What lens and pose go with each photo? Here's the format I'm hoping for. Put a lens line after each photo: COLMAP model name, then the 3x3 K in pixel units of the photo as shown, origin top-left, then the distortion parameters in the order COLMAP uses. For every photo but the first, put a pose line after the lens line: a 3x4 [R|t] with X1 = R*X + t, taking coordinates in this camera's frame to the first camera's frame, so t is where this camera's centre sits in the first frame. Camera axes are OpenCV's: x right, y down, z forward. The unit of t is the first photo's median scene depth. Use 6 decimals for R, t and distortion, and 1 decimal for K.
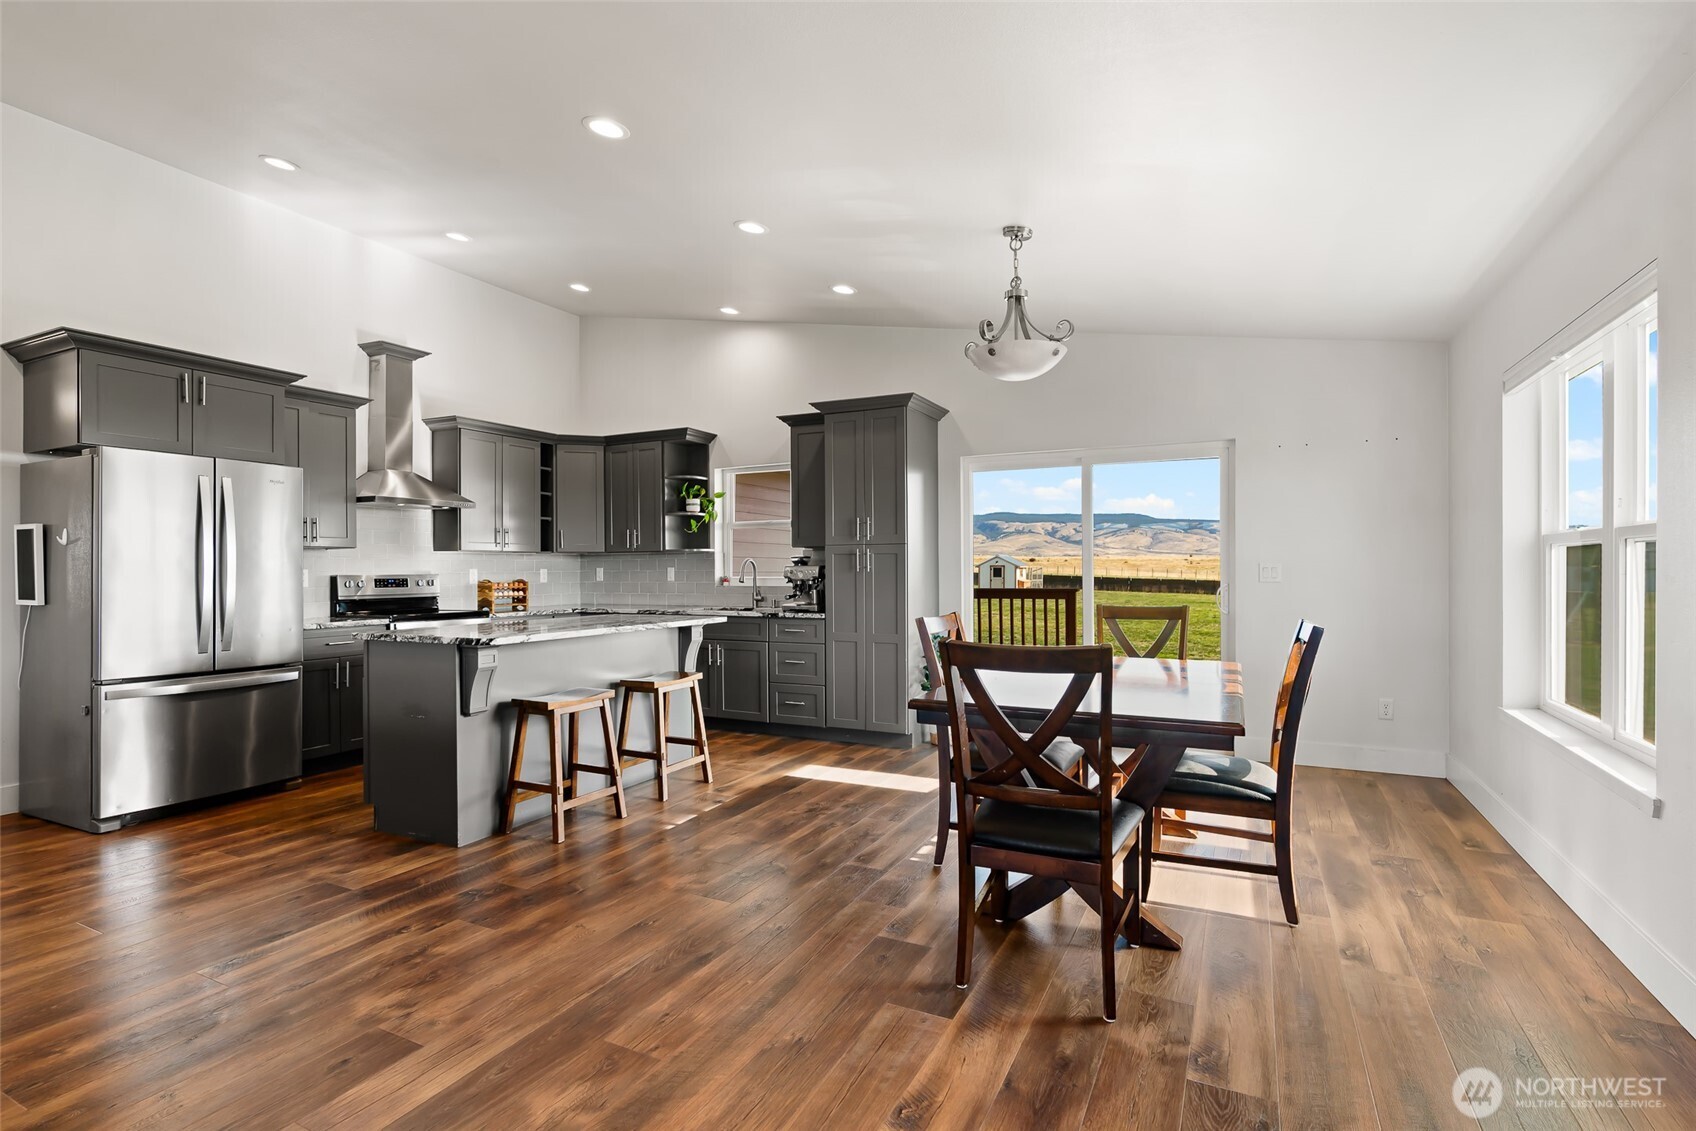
lens RADIAL K [[806.5, 0, 844.9], [0, 806.5, 575.0], [0, 0, 1]] dist [-0.013403, -0.000031]
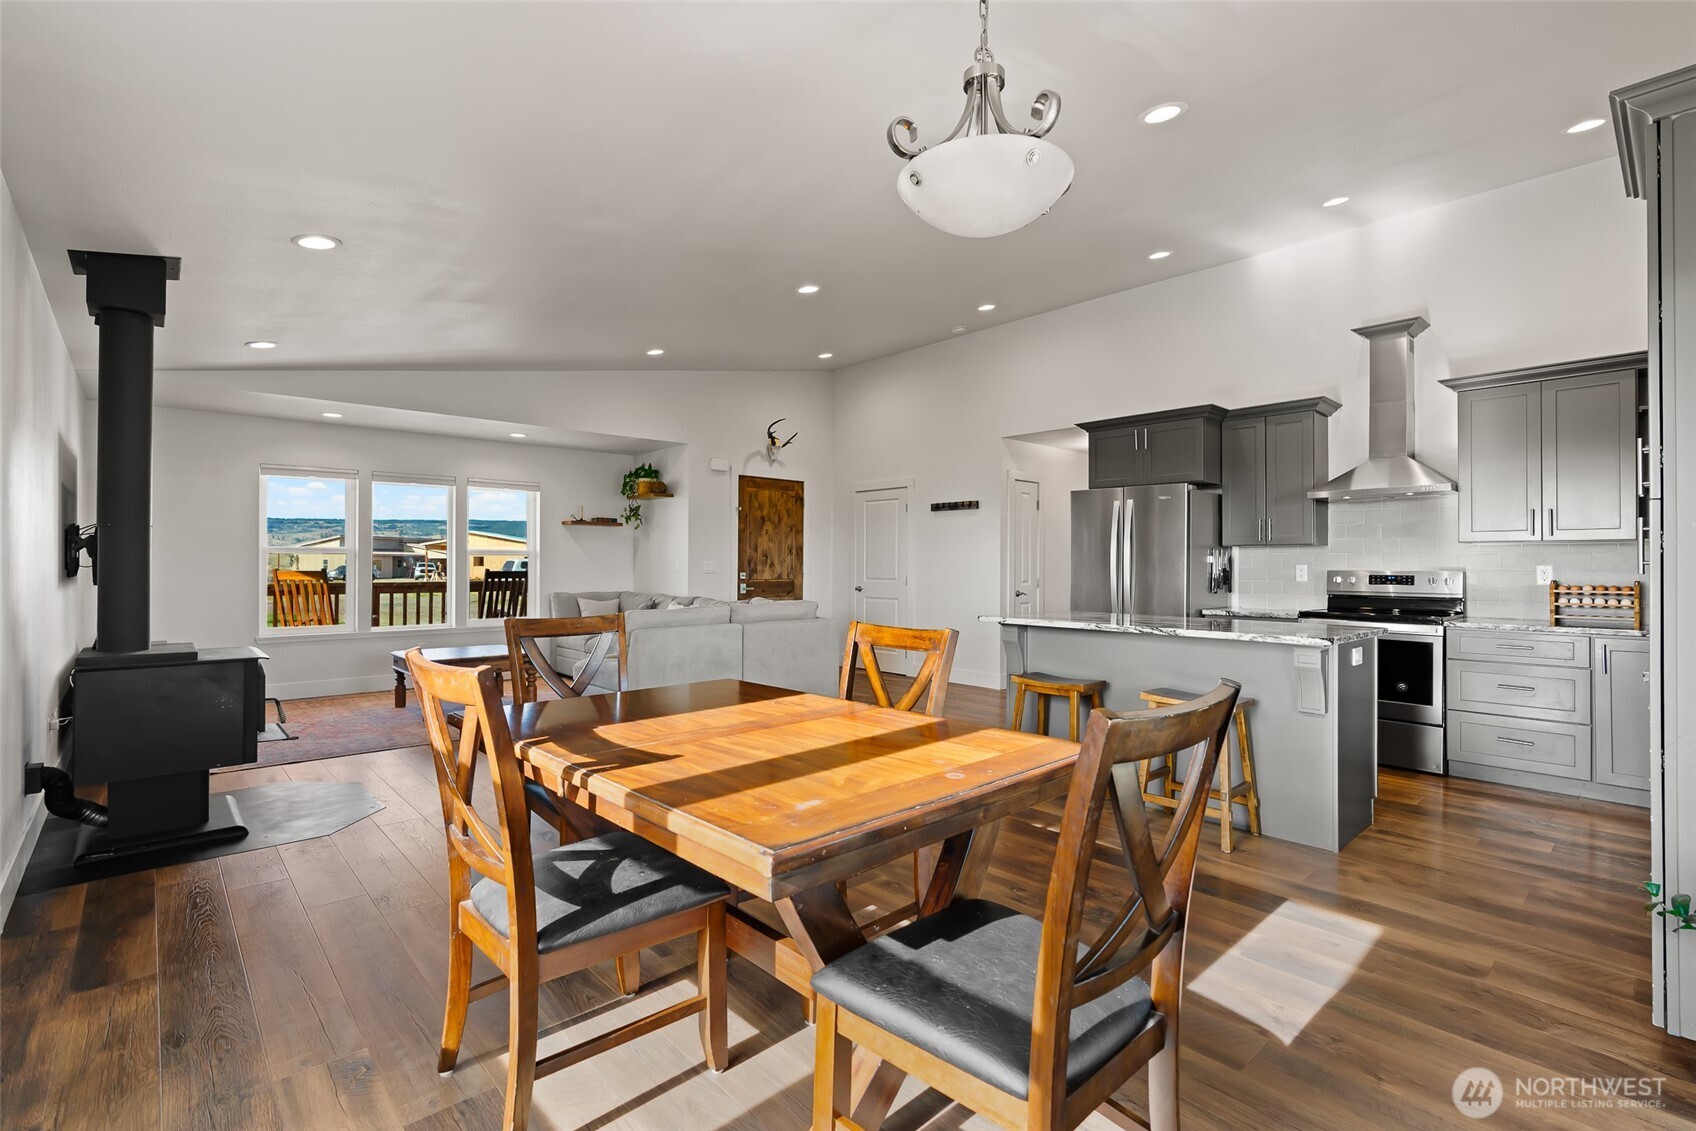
lens RADIAL K [[775.6, 0, 838.6], [0, 775.6, 560.8], [0, 0, 1]] dist [-0.012368, -0.000106]
pose [[-0.366227, -0.003350, -0.930520, 0.472079], [-0.009062, 0.999959, -0.000033, -0.006389], [0.930481, 0.008420, -0.366242, 0.695346]]
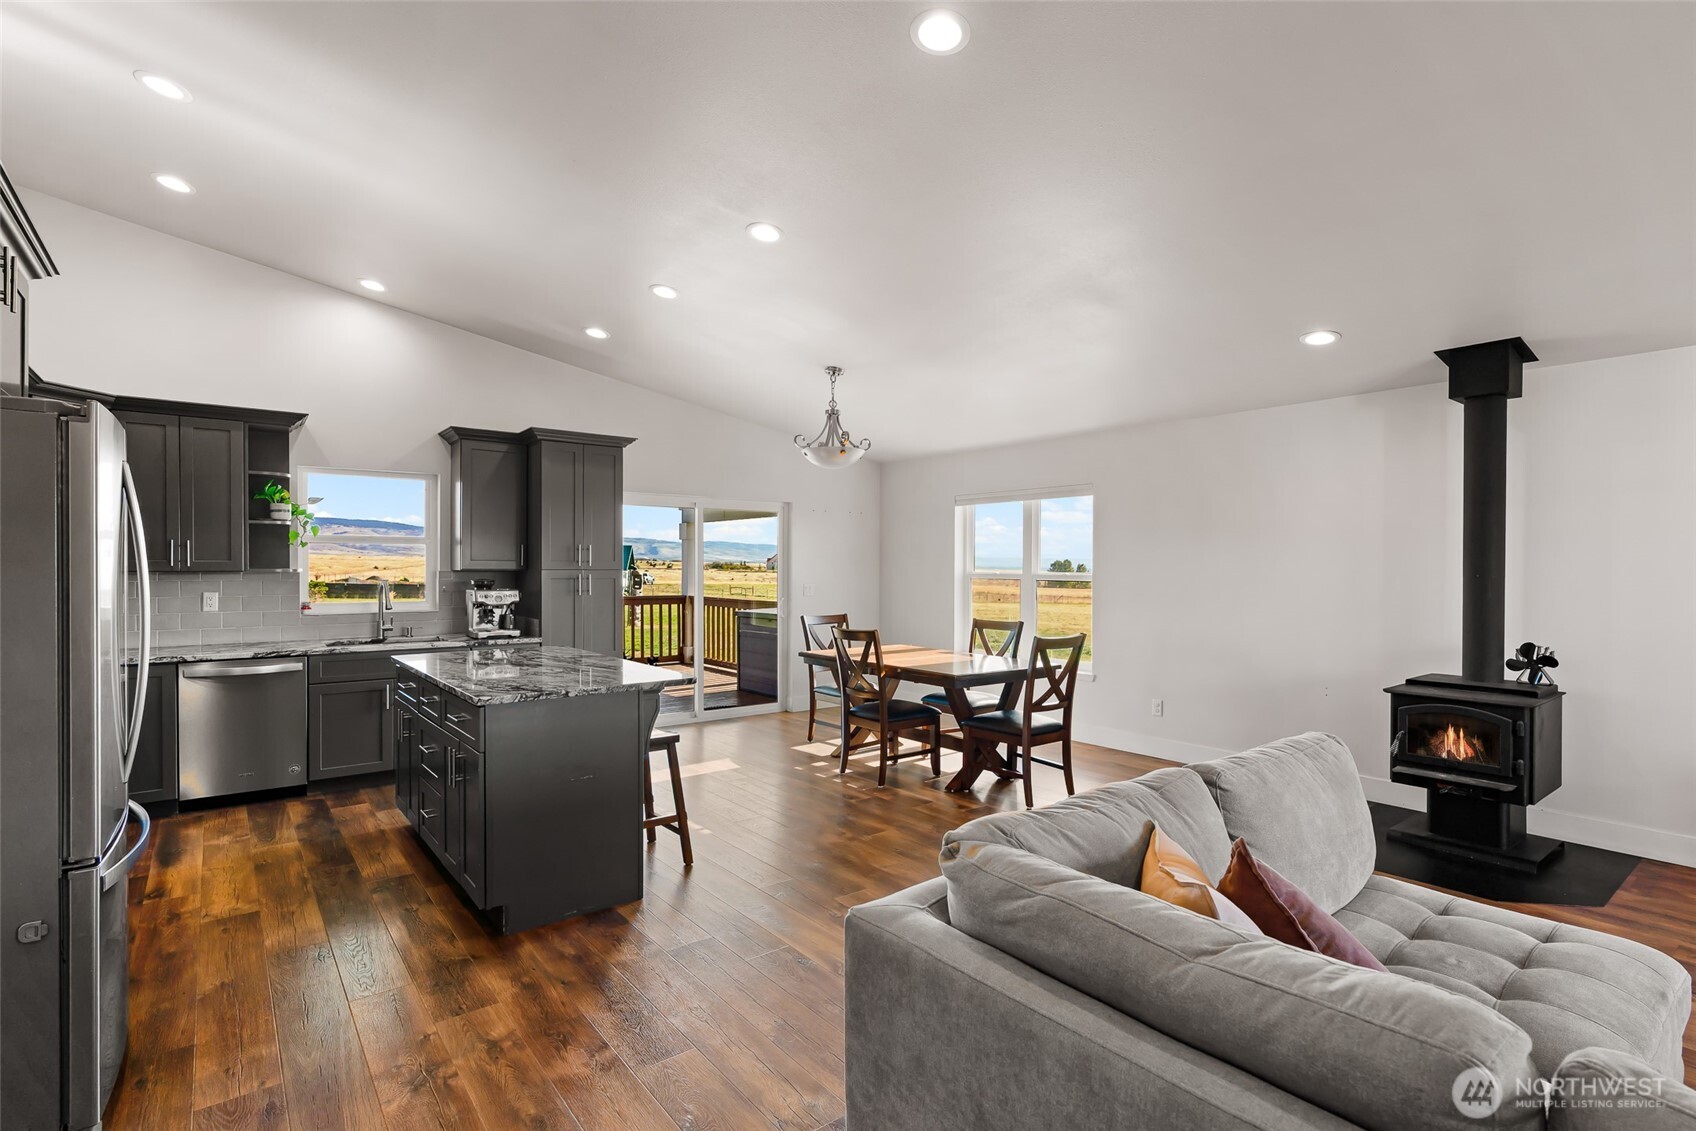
lens RADIAL K [[816.7, 0, 841.2], [0, 816.7, 568.9], [0, 0, 1]] dist [-0.010436, 0.000766]
pose [[0.435424, 0.001577, 0.900224, -0.725440], [0.001298, 0.999996, -0.002379, -0.032399], [-0.900225, 0.002205, 0.435420, 0.202994]]
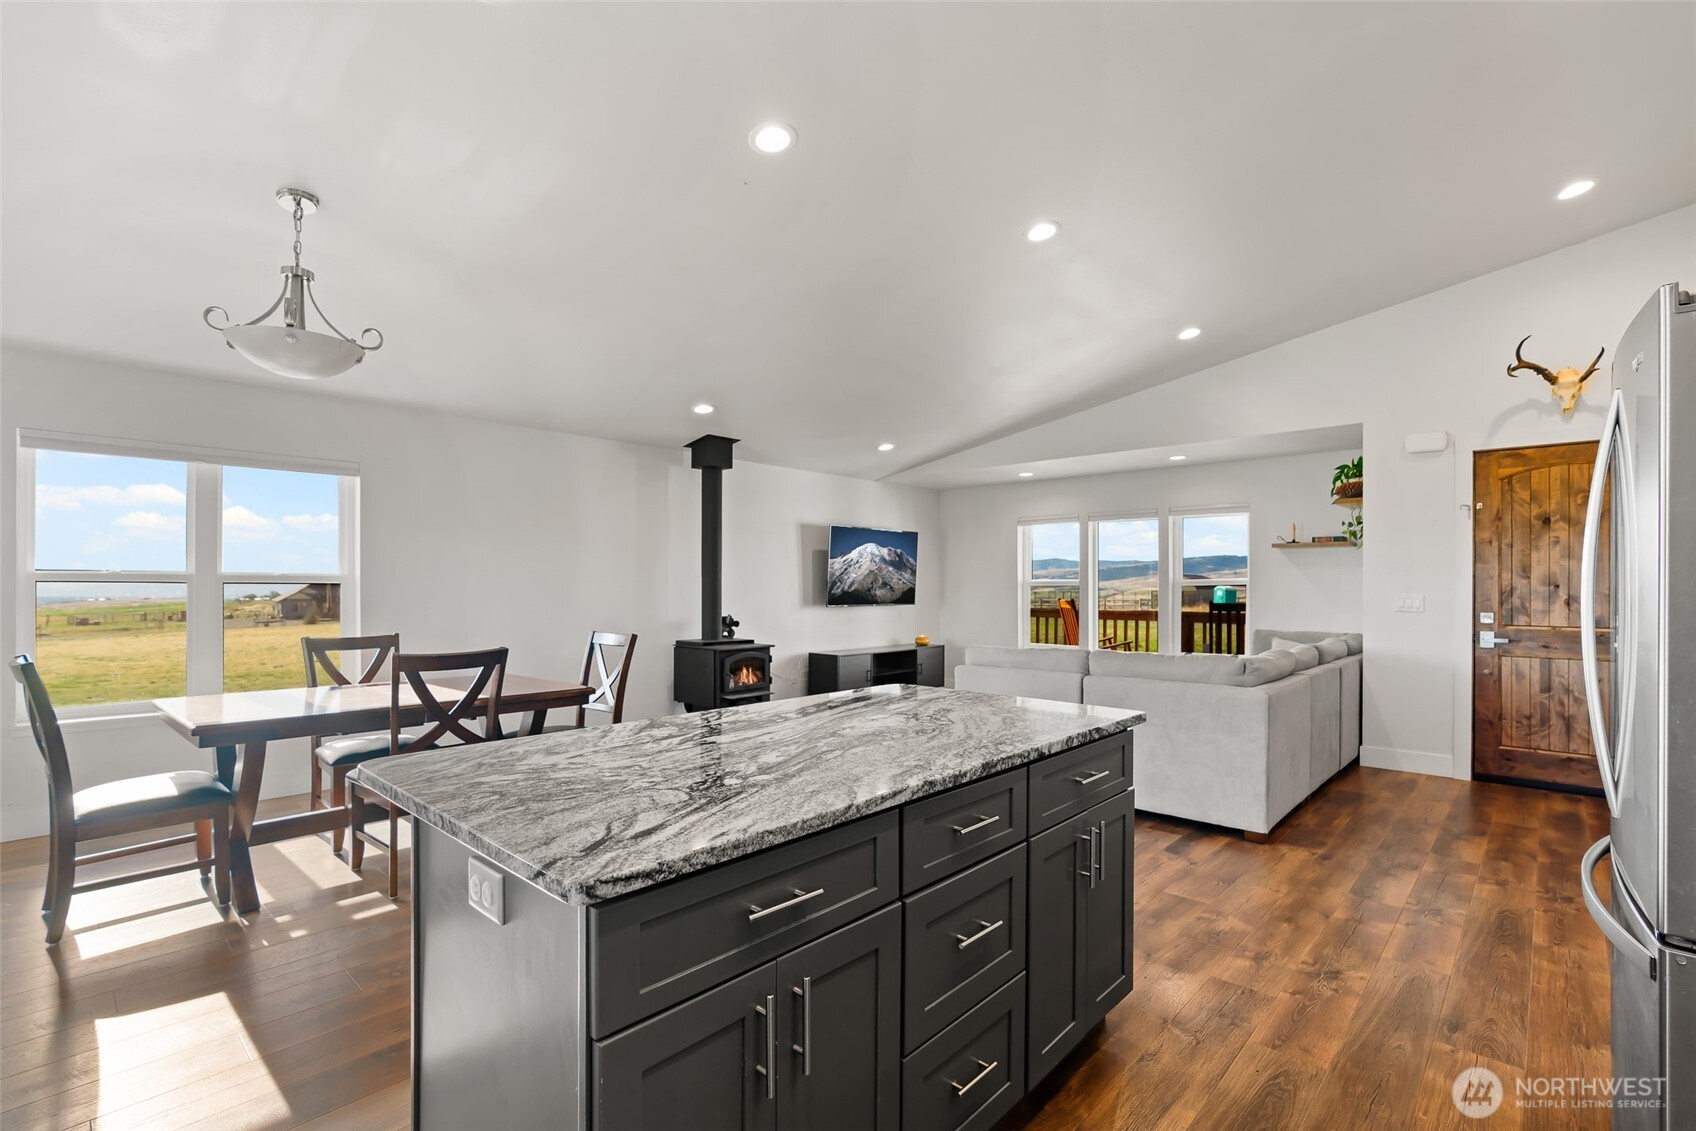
lens RADIAL K [[776.2, 0, 857.9], [0, 776.2, 581.9], [0, 0, 1]] dist [0.001349, 0.000843]
pose [[-0.963066, 0.001586, 0.269262, -0.354733], [0.002005, 0.999997, 0.001283, -0.019539], [-0.269259, 0.001775, -0.963066, 1.015469]]
